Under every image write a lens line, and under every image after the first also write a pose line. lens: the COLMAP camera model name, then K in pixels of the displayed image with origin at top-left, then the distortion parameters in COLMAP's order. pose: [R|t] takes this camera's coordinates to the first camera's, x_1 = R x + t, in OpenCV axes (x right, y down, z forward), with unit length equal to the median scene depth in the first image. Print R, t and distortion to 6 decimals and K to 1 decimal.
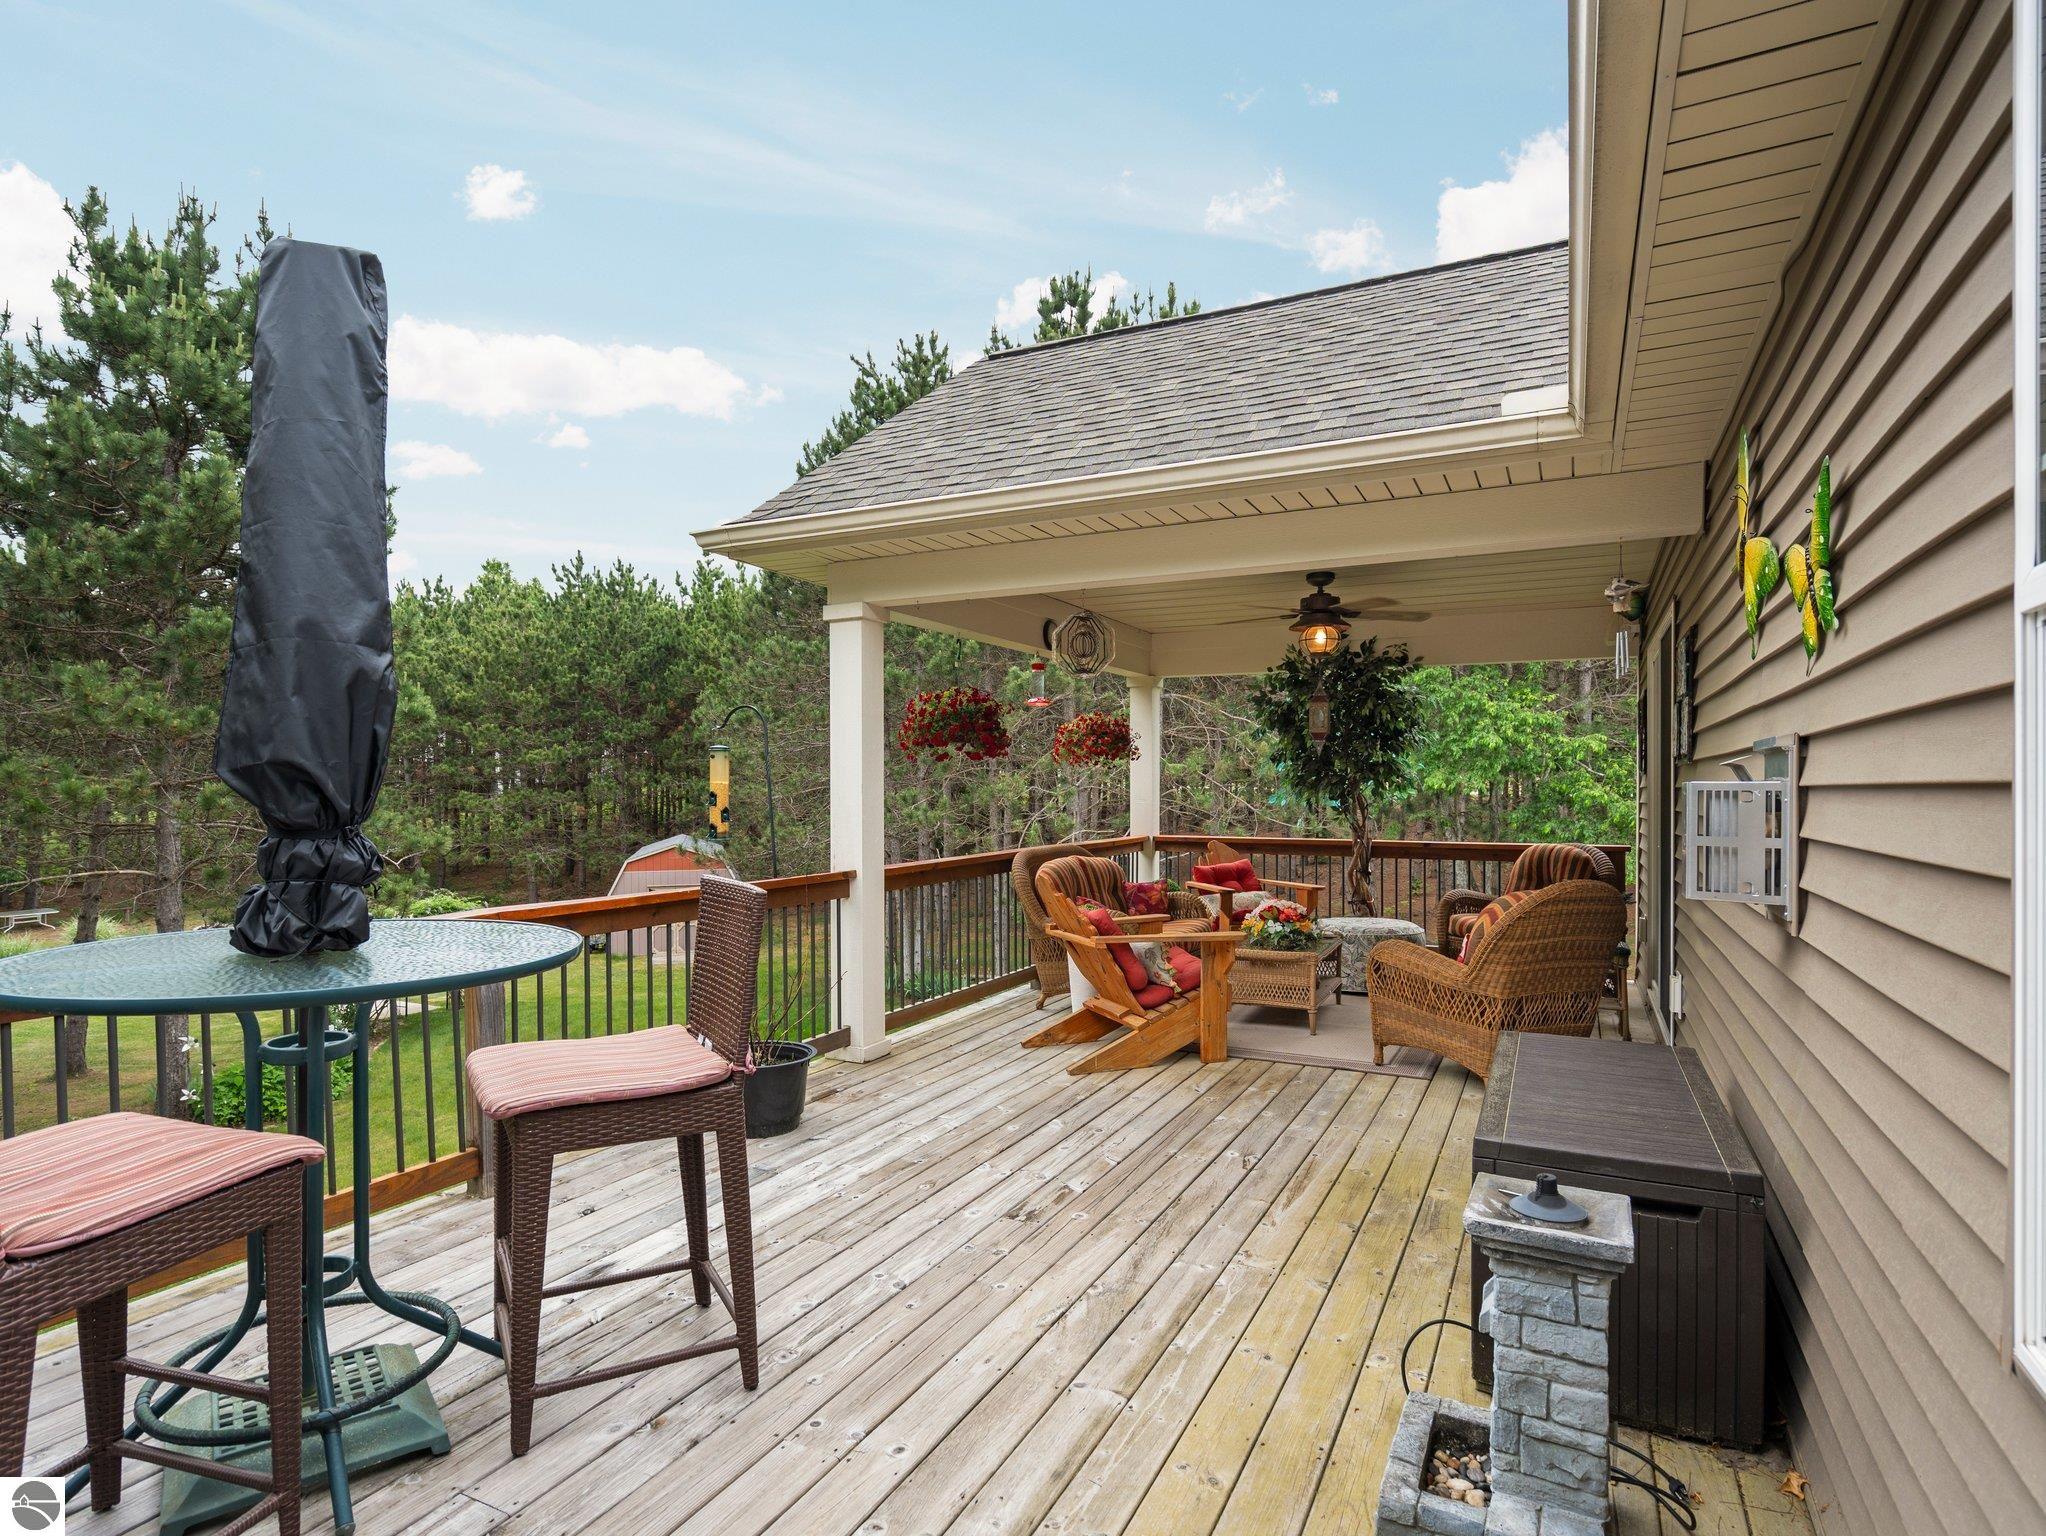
lens RADIAL K [[1094.9, 0, 1019.5], [0, 1094.9, 780.6], [0, 0, 1]] dist [-0.001016, 0.002424]
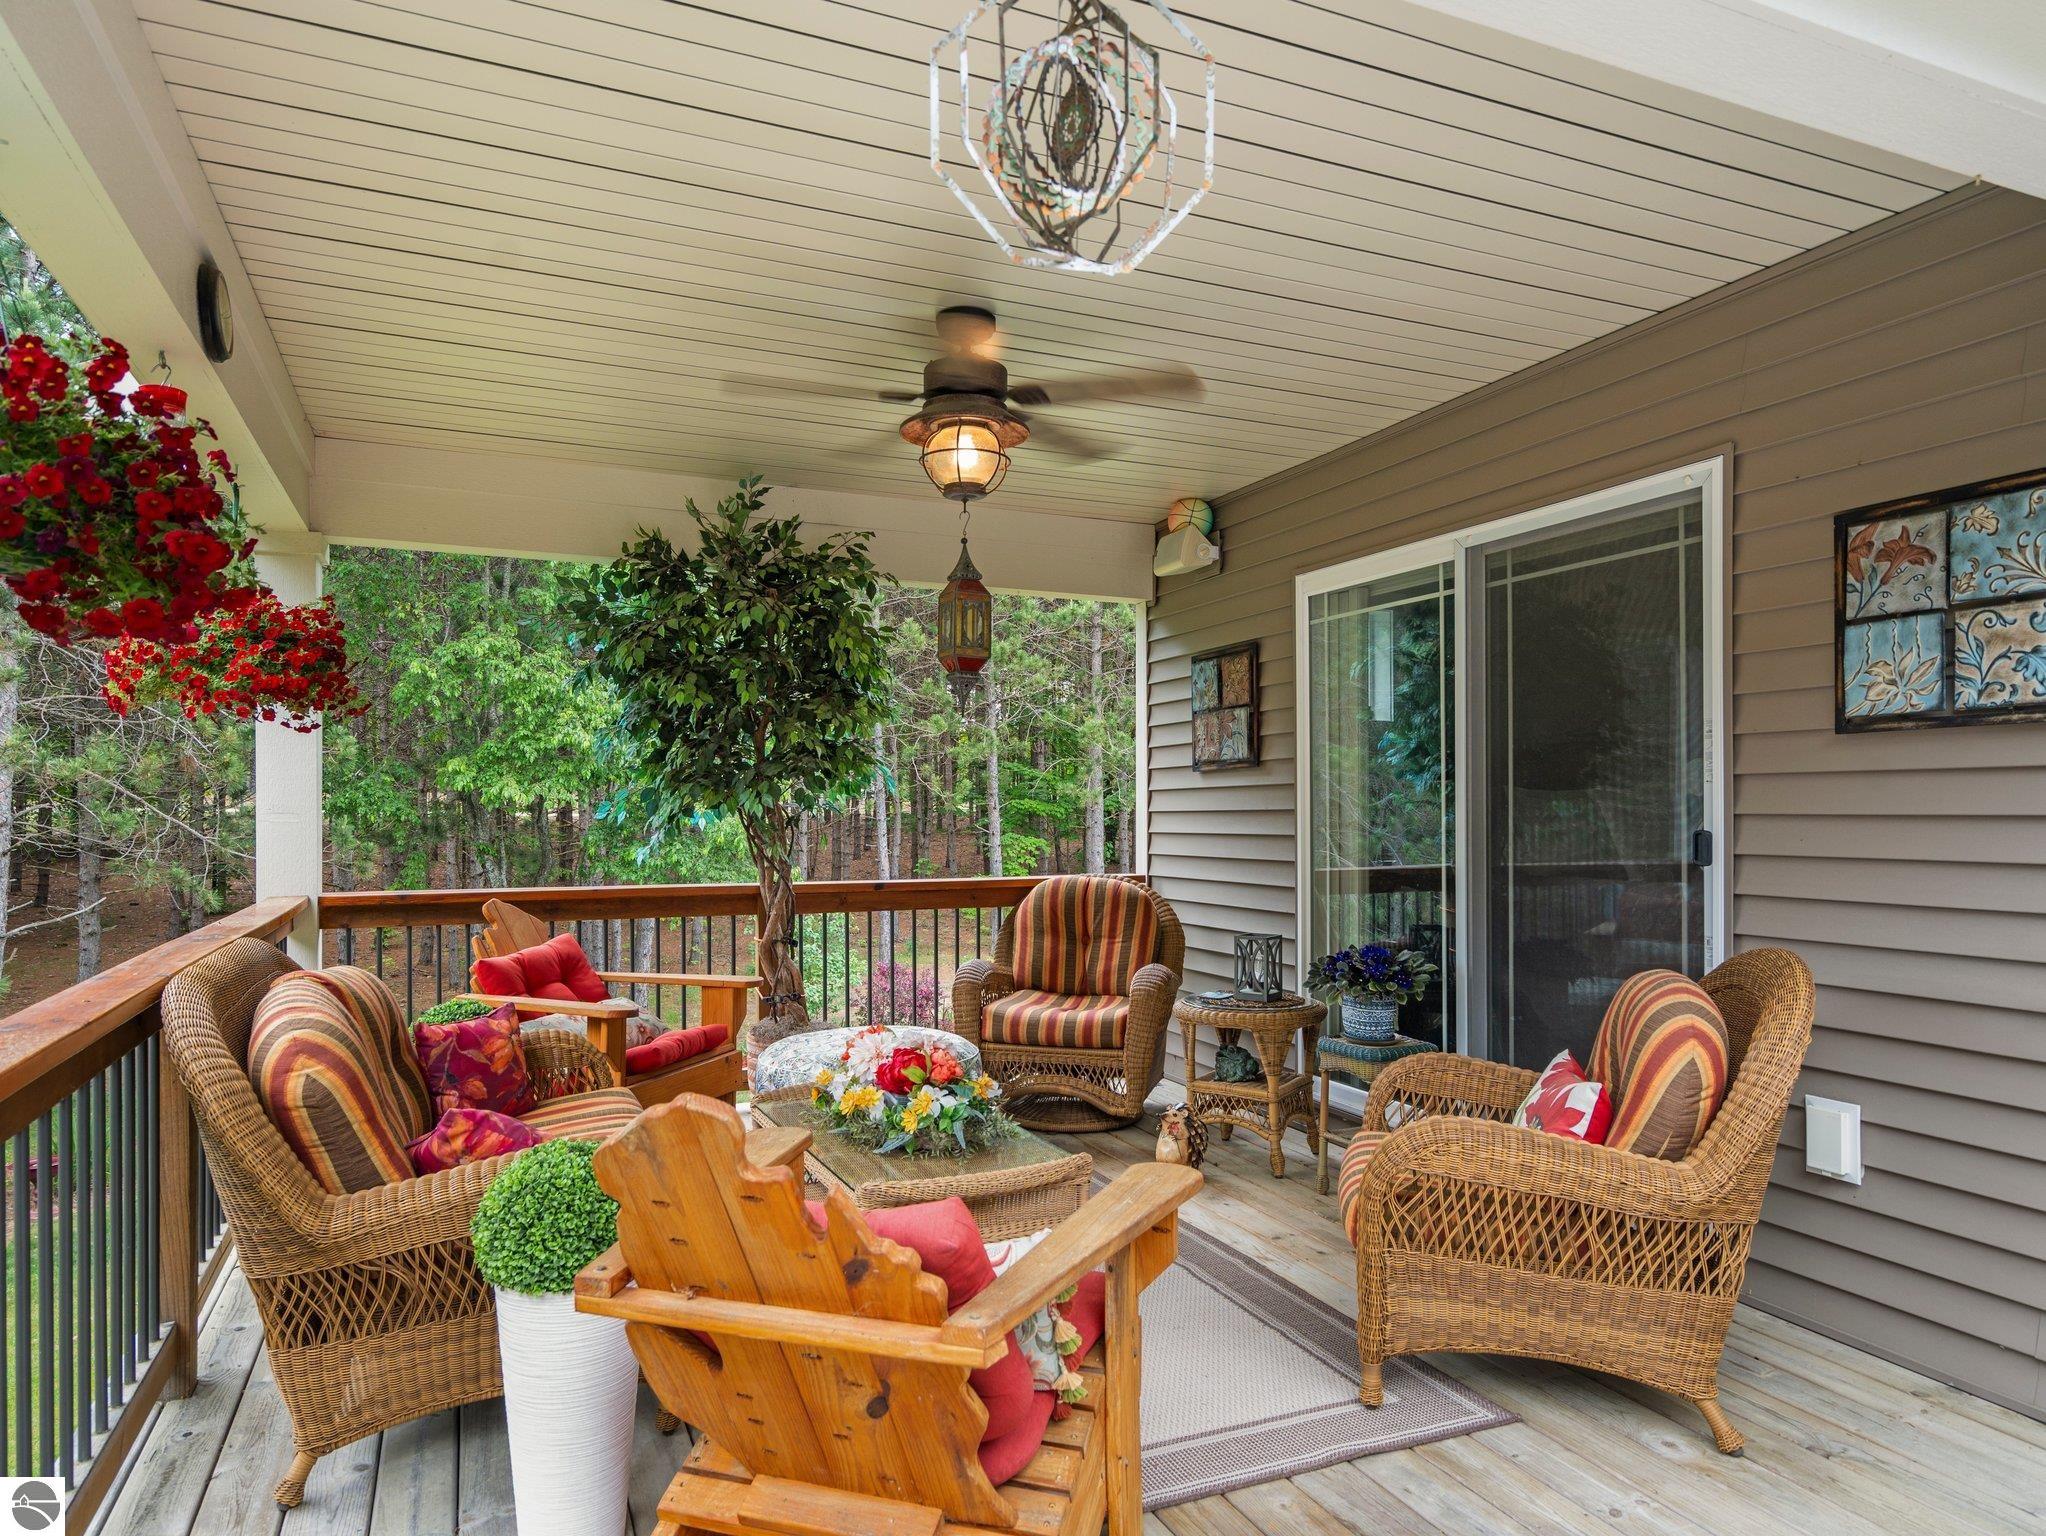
lens RADIAL K [[1270.8, 0, 1007.7], [0, 1270.8, 786.2], [0, 0, 1]] dist [0.000660, 0.008605]
pose [[0.647815, 0.011489, 0.761711, -0.093996], [-0.002857, 0.999916, -0.012651, 0.012766], [-0.761792, 0.006019, 0.647794, 0.483384]]
